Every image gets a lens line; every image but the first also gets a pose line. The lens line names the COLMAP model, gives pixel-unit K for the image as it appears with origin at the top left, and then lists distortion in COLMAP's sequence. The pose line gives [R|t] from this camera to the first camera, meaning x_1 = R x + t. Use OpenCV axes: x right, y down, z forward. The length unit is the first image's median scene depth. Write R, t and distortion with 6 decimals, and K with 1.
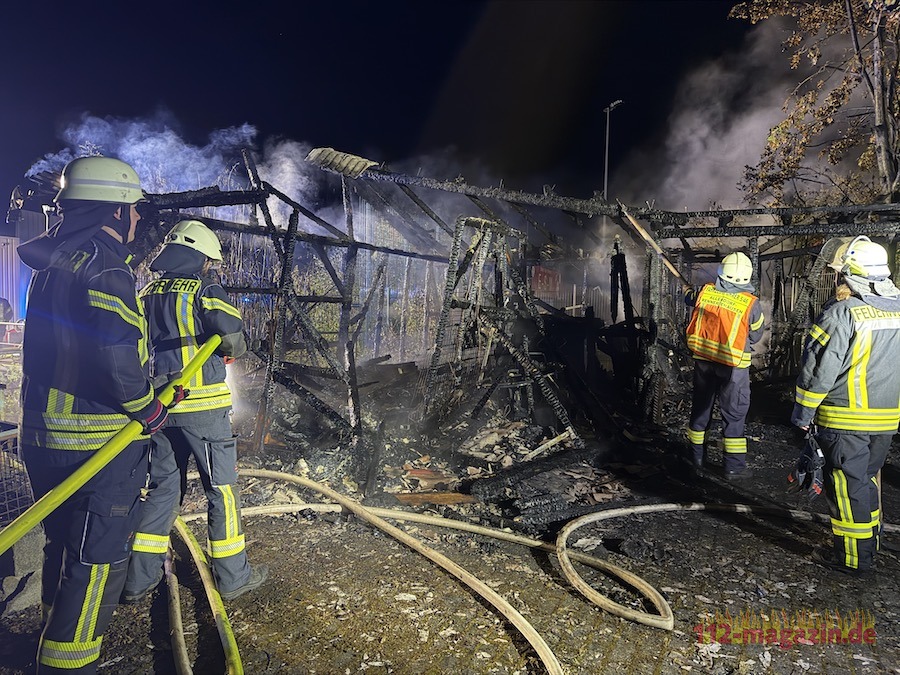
lens RADIAL K [[624.5, 0, 453.6], [0, 624.5, 334.3], [0, 0, 1]] dist [0.084192, -0.090822]
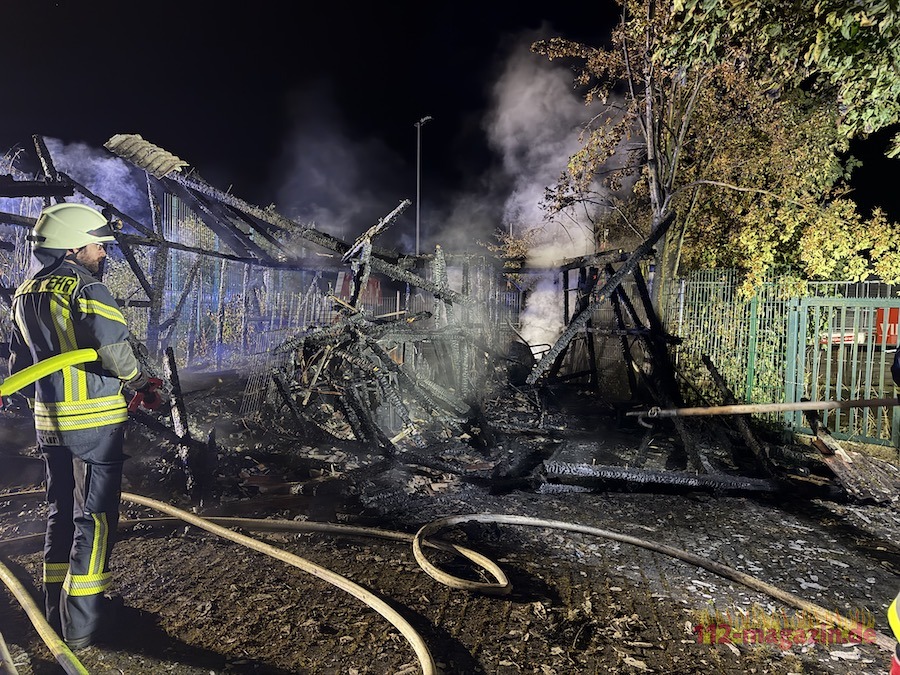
lens RADIAL K [[630.6, 0, 450.0], [0, 630.6, 337.5], [0, 0, 1]] dist [0.030629, -0.030314]
pose [[0.958603, -0.010226, 0.284563, -0.052837], [0.012070, 0.999916, -0.004724, 0.008153], [-0.284490, 0.007963, 0.958646, -0.040053]]
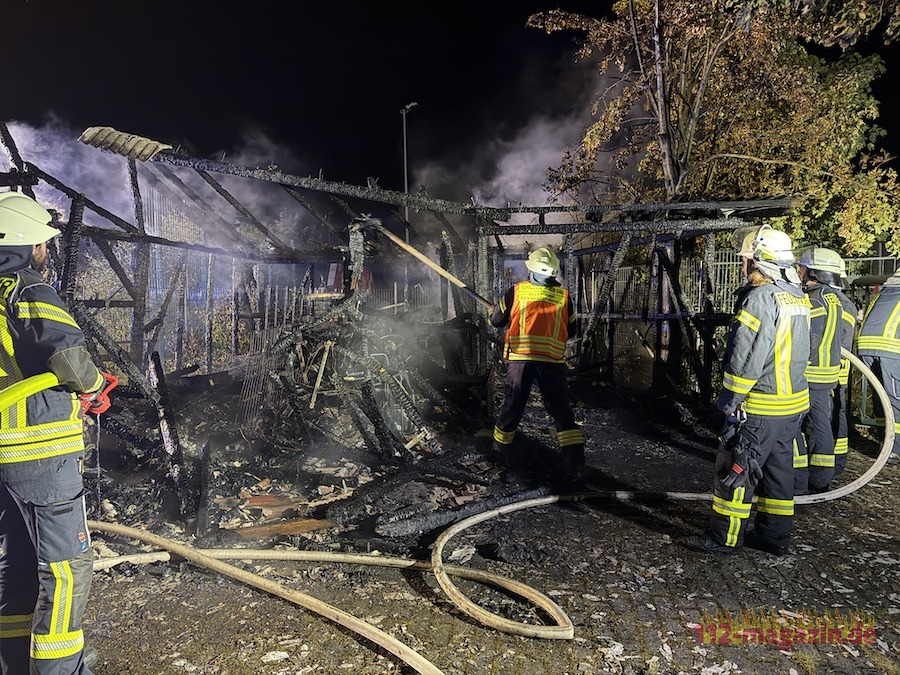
lens RADIAL K [[630.6, 0, 450.0], [0, 630.6, 337.5], [0, 0, 1]] dist [0.030629, -0.030314]
pose [[0.952884, -0.044839, 0.300002, -0.066268], [0.043067, 0.998994, 0.012520, -0.003931], [-0.300262, 0.000990, 0.953856, 0.098535]]
